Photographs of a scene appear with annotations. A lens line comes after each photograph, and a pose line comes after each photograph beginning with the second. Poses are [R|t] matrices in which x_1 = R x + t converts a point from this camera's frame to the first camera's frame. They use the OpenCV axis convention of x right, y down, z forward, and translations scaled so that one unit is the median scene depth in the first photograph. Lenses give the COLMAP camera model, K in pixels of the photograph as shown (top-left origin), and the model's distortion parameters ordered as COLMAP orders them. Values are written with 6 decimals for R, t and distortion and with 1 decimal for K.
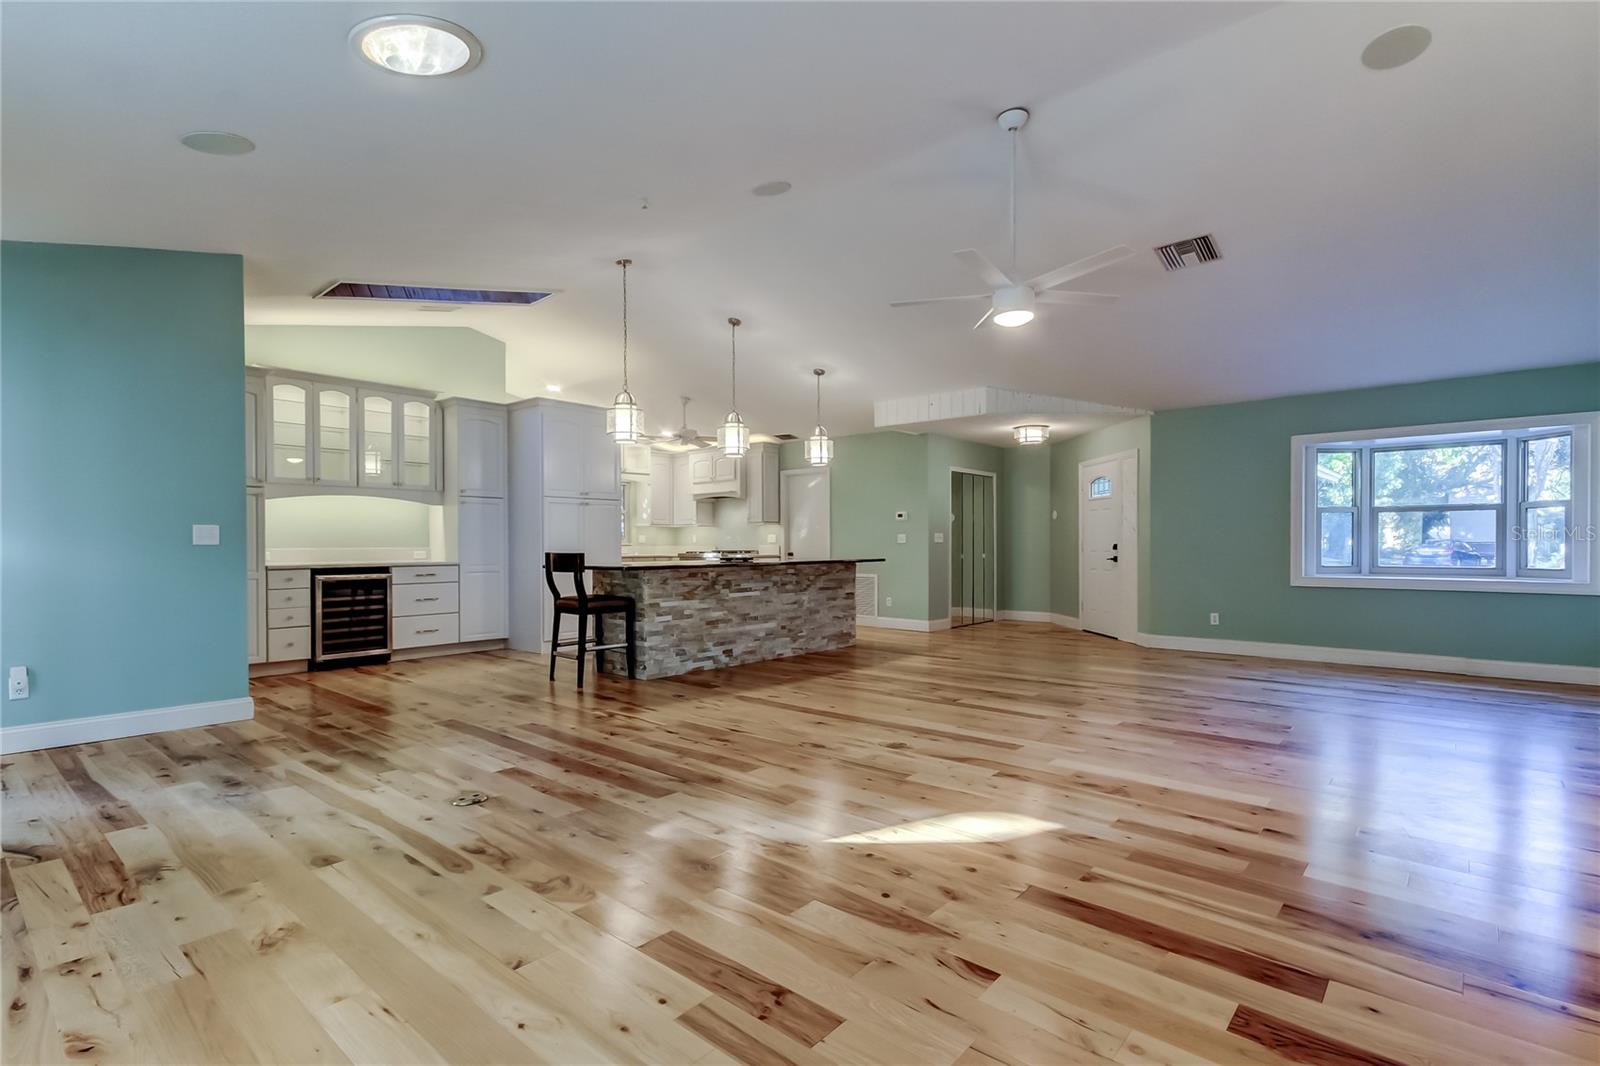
lens RADIAL K [[752.1, 0, 804.1], [0, 752.1, 555.0], [0, 0, 1]] dist [0.017126, -0.000176]
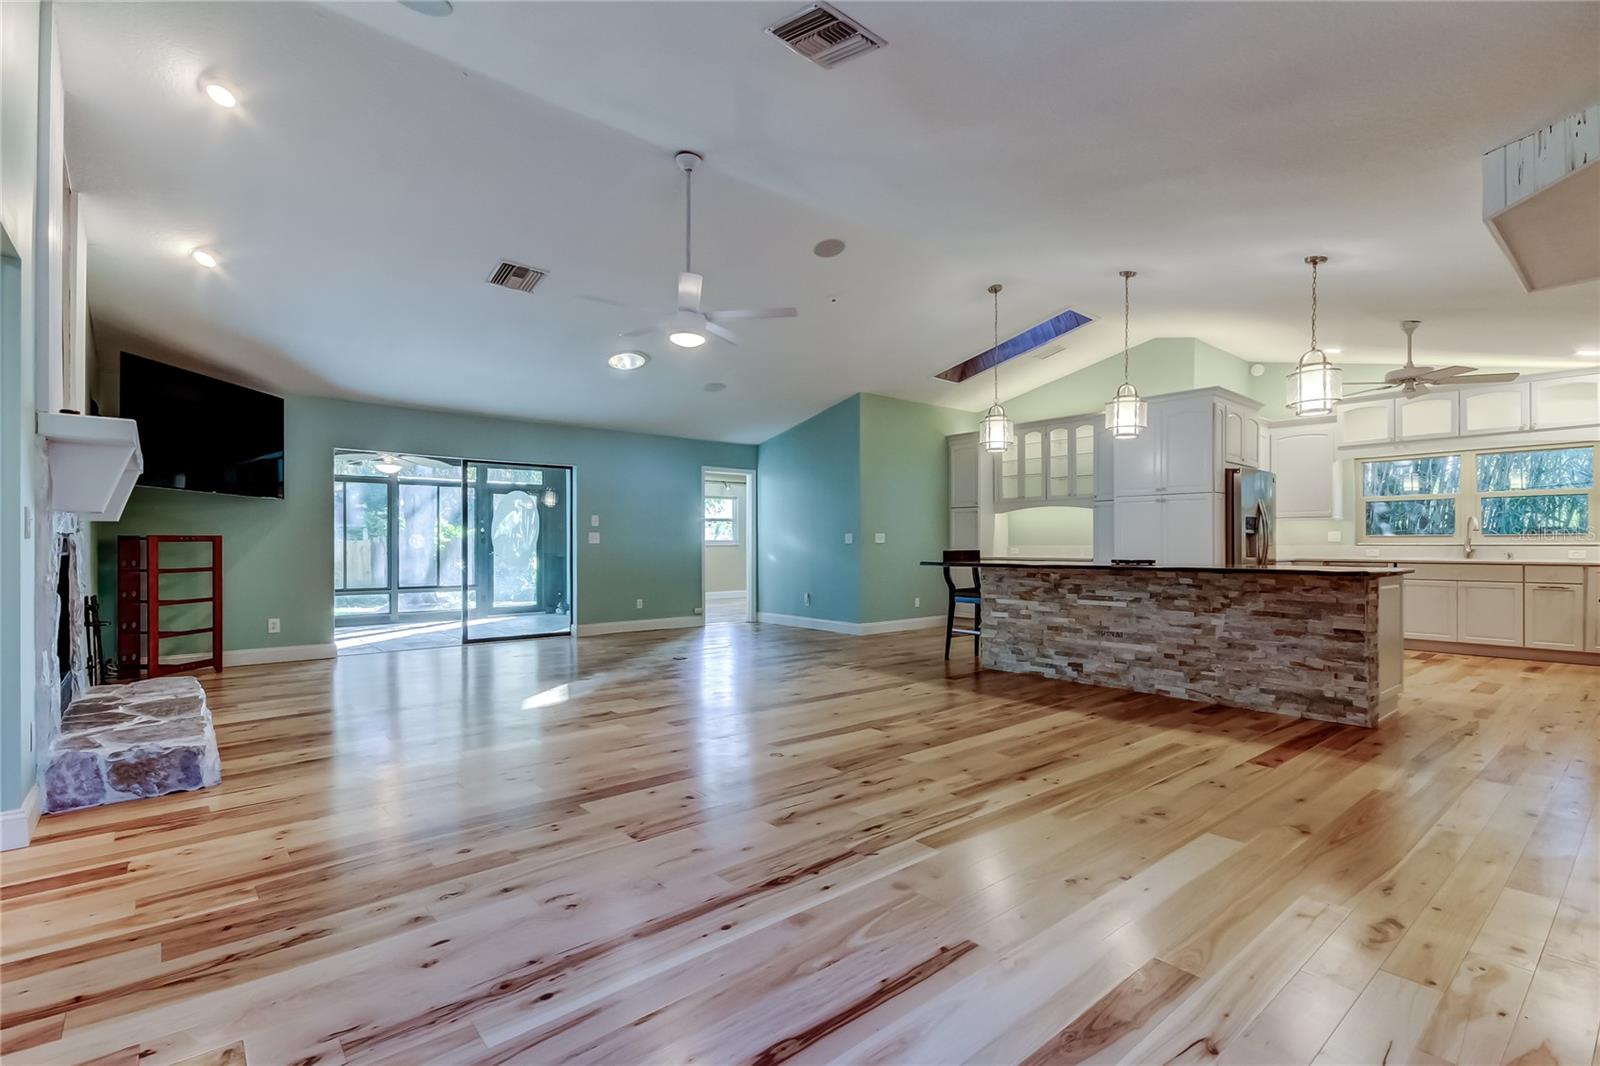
lens RADIAL K [[755.5, 0, 813.1], [0, 755.5, 546.1], [0, 0, 1]] dist [0.011899, 0.000416]
pose [[-0.145318, 0.005814, -0.989368, 0.864708], [-0.012222, 0.999896, 0.007671, -0.015240], [0.989310, 0.013206, -0.145232, 0.864325]]
